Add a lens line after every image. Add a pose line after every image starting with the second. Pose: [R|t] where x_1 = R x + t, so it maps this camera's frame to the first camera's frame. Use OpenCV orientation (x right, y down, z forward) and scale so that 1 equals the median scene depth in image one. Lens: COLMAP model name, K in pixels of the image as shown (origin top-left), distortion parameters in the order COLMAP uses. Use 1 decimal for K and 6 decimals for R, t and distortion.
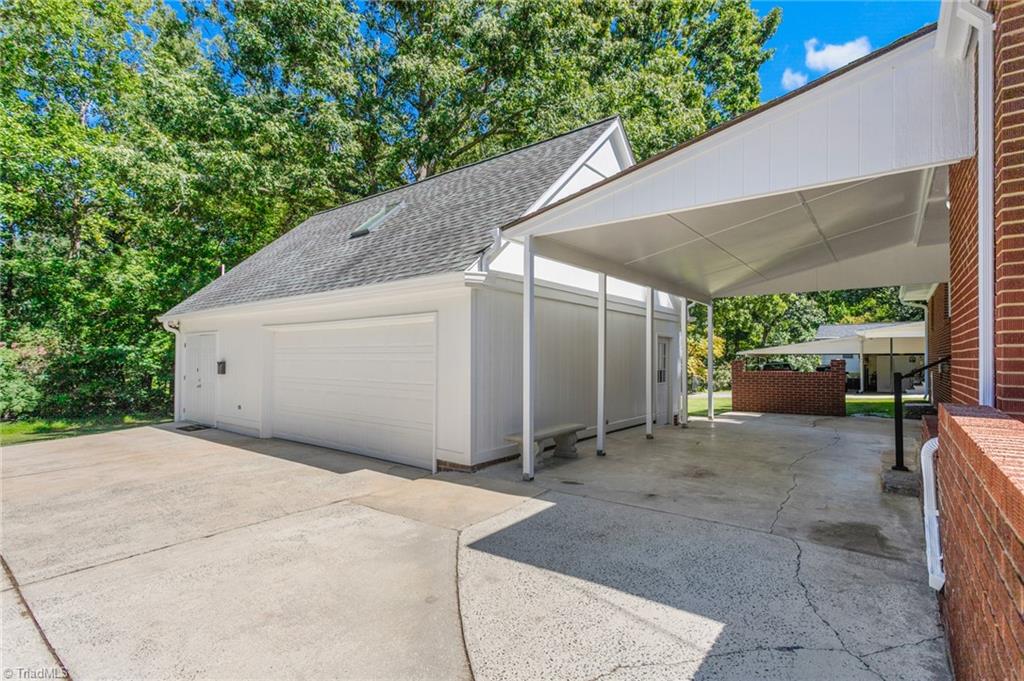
lens RADIAL K [[497.2, 0, 513.2], [0, 497.2, 360.2], [0, 0, 1]] dist [0.002698, 0.000569]
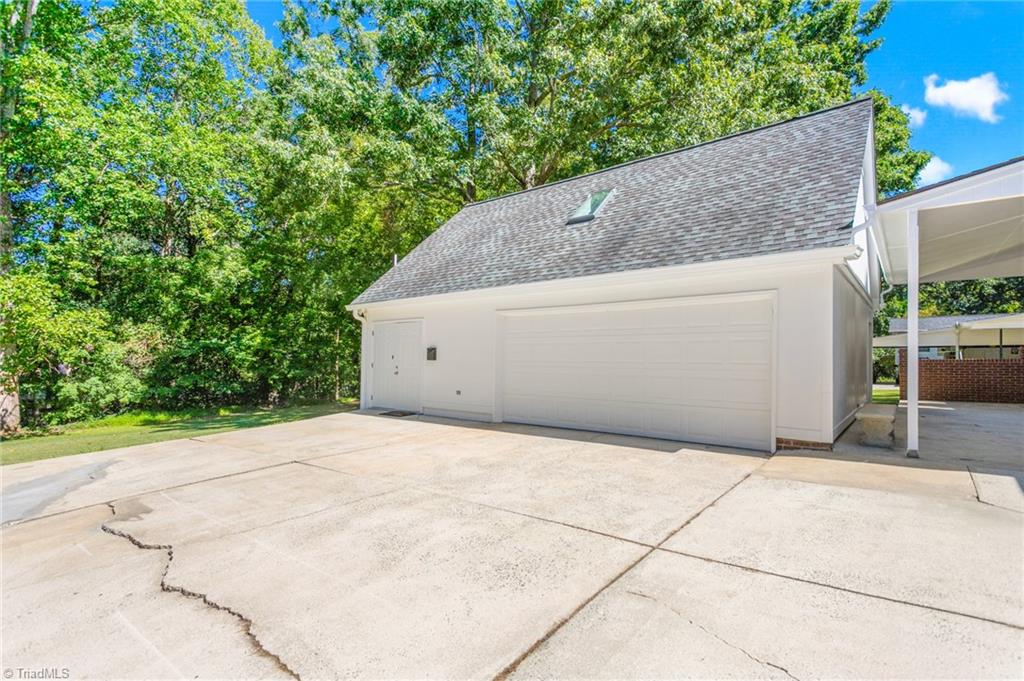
lens RADIAL K [[491.8, 0, 516.1], [0, 491.8, 359.3], [0, 0, 1]] dist [0.001905, 0.000300]
pose [[0.999780, -0.001745, -0.020883, -0.553489], [0.001793, 0.999996, 0.002280, 0.033642], [0.020879, -0.002317, 0.999779, 0.006594]]
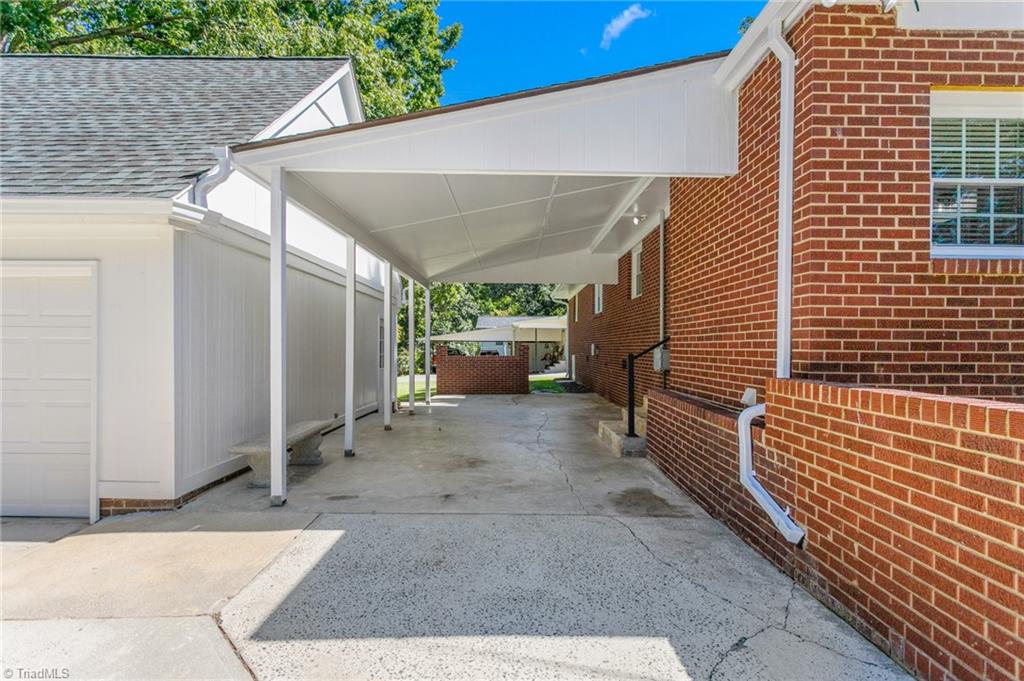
lens RADIAL K [[495.2, 0, 520.8], [0, 495.2, 352.8], [0, 0, 1]] dist [0.003980, 0.001293]
pose [[0.785486, -0.002788, 0.618873, -0.105262], [-0.005289, 0.999923, 0.011218, 0.006838], [-0.618857, -0.012084, 0.785411, 0.161085]]
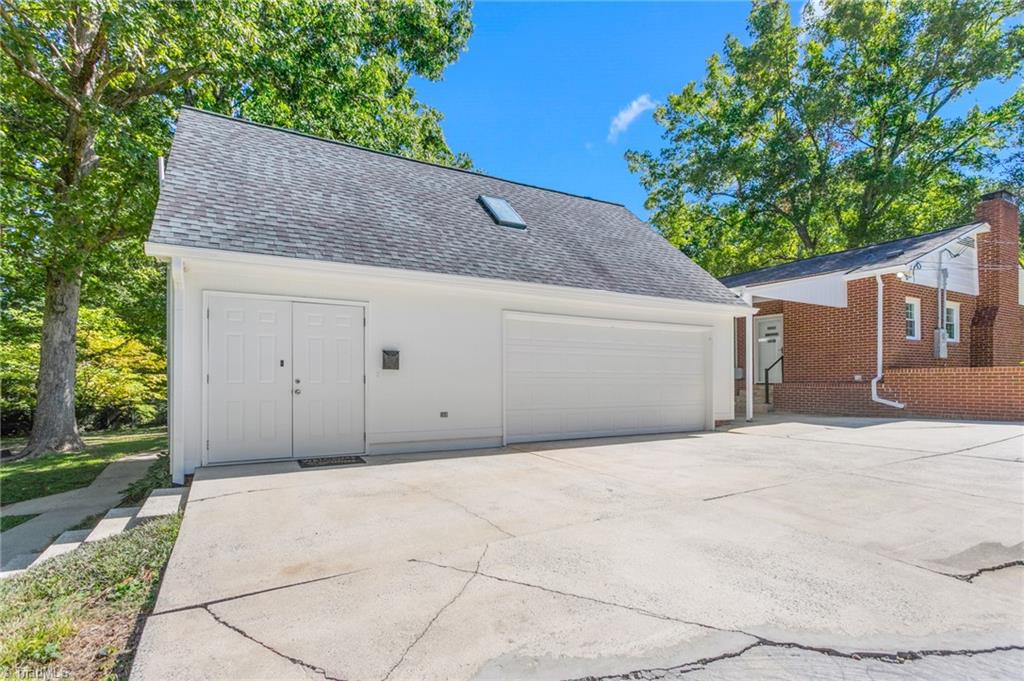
lens RADIAL K [[514.8, 0, 513.7], [0, 514.8, 382.4], [0, 0, 1]] dist [-0.001065, -0.000210]
pose [[0.376295, 0.000216, 0.926500, -1.627768], [0.007858, 0.999963, -0.003425, 0.068499], [-0.926466, 0.008569, 0.376280, 0.831909]]
